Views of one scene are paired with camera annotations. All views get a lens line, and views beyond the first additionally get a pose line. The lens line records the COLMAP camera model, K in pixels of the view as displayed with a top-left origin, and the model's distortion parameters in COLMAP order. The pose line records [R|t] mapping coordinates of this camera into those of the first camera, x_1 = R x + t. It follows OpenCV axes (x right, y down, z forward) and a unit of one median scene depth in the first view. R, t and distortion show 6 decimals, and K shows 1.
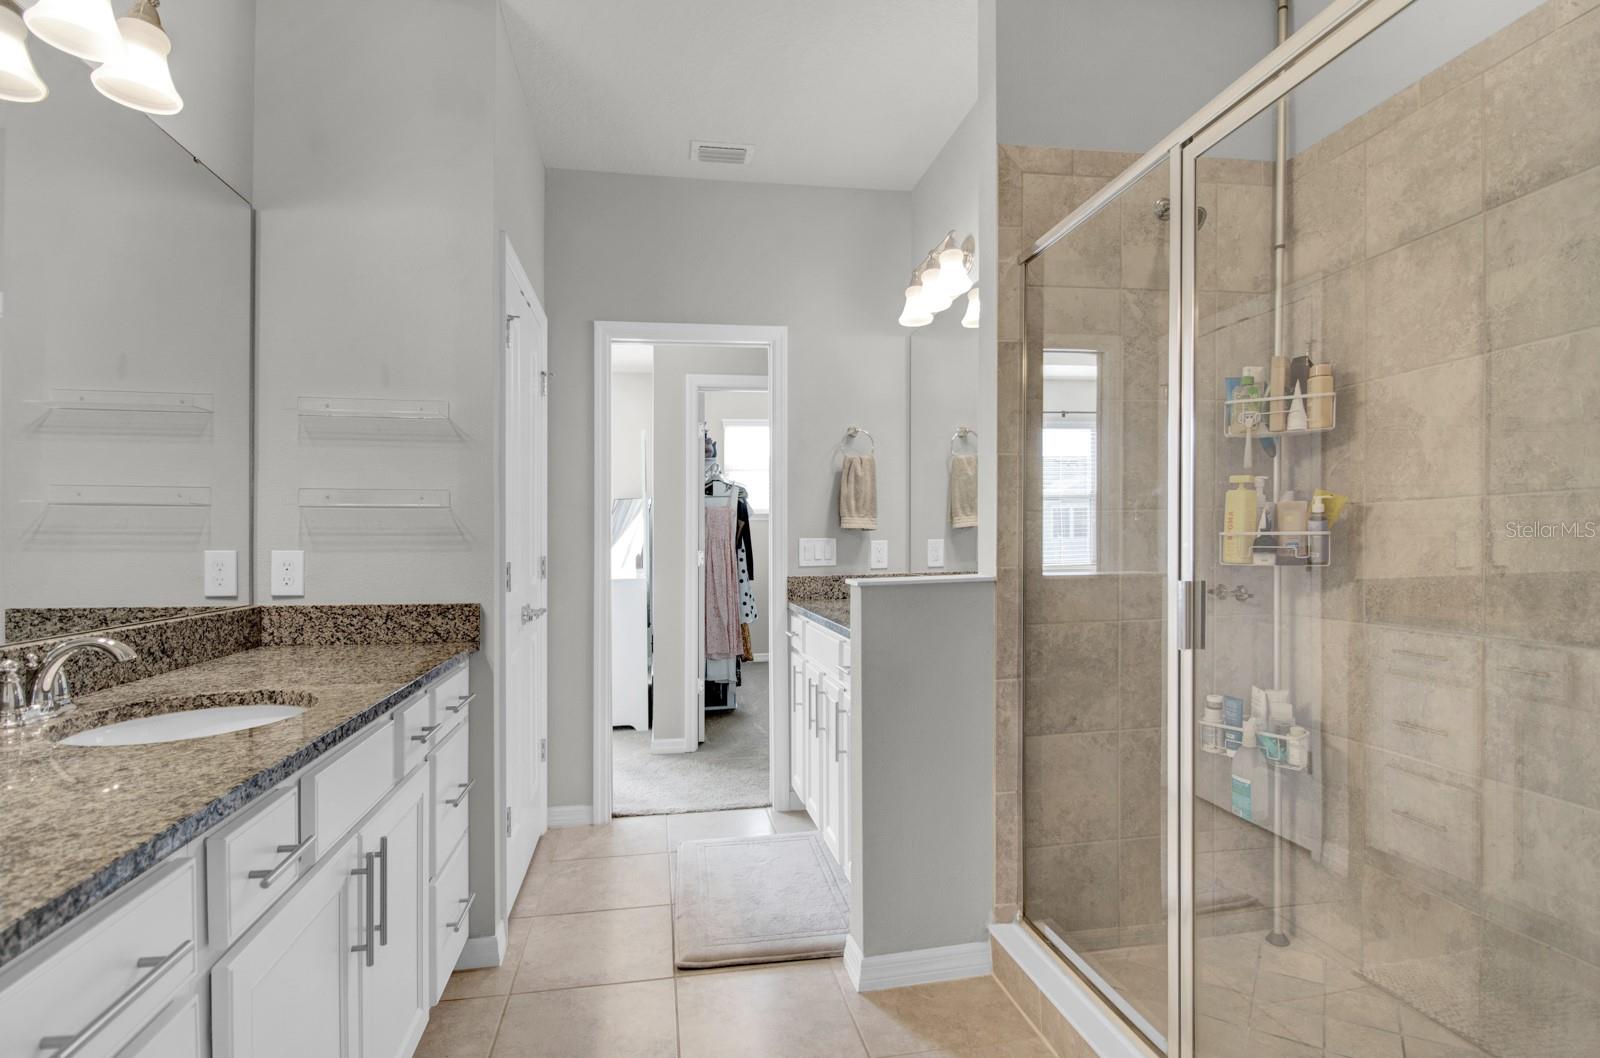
lens RADIAL K [[773.0, 0, 803.9], [0, 773.0, 533.4], [0, 0, 1]] dist [-0.002231, -0.000258]
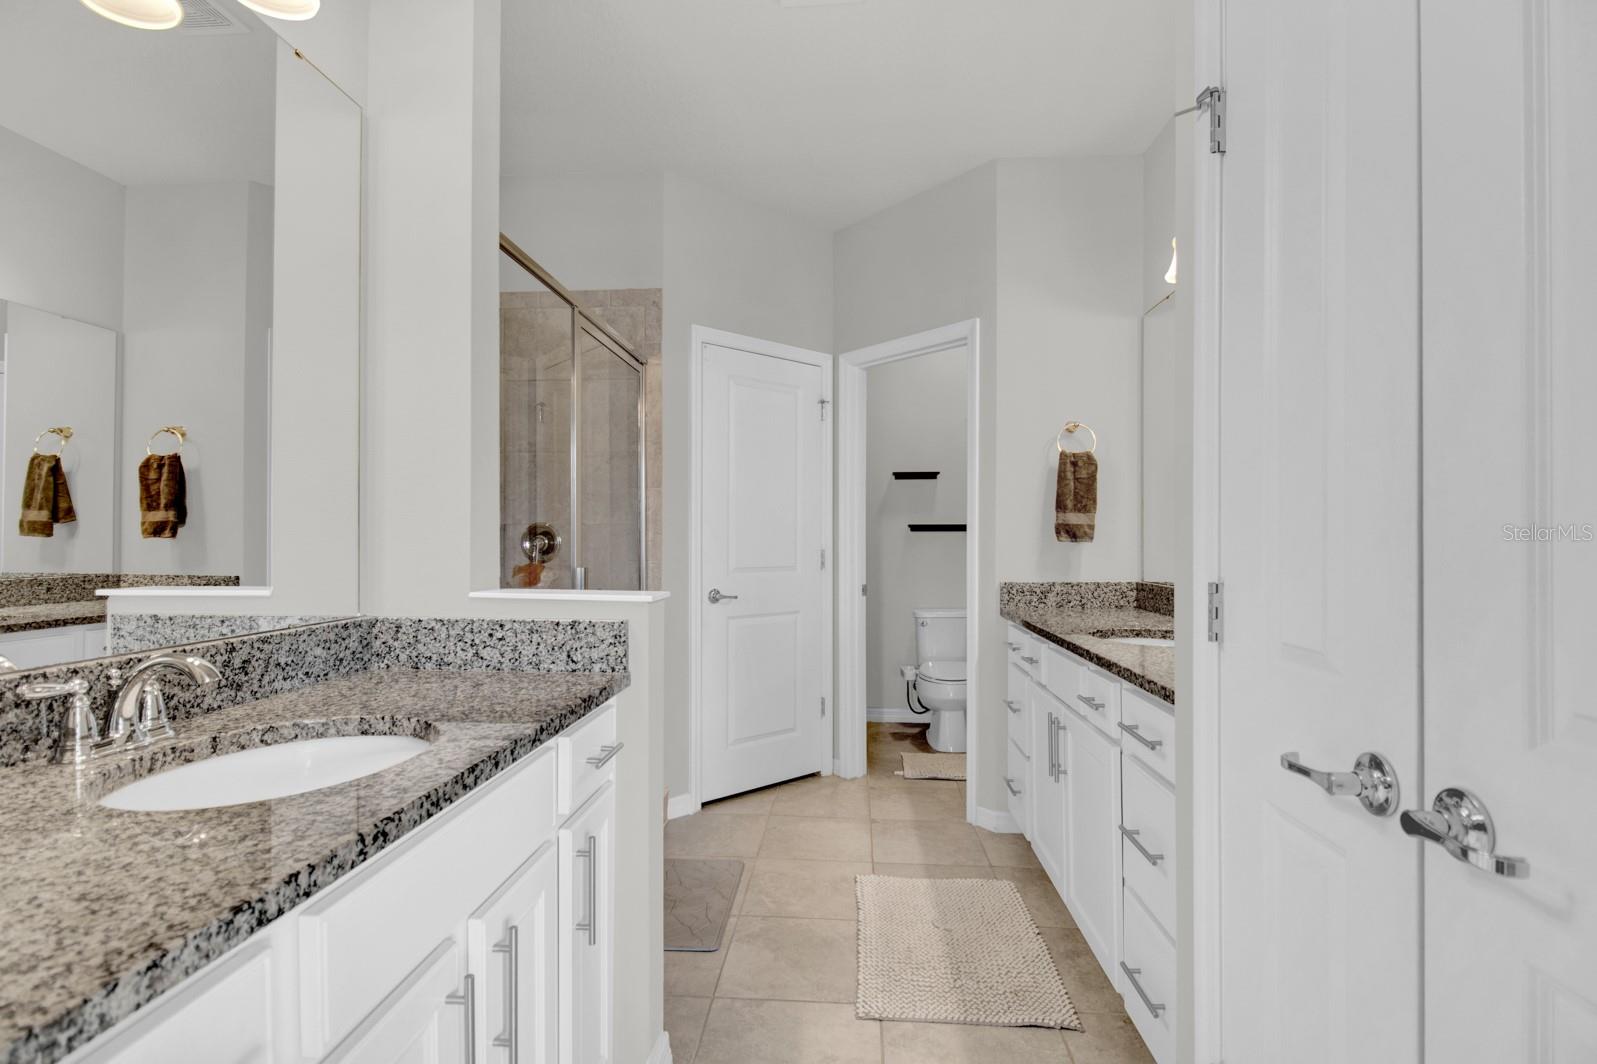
lens RADIAL K [[771.9, 0, 798.5], [0, 771.9, 532.0], [0, 0, 1]] dist [0.002739, -0.014505]
pose [[0.964561, 0.002753, -0.263847, -0.079381], [-0.004474, 0.999972, -0.005920, 0.011042], [0.263823, 0.006890, 0.964546, 0.365307]]
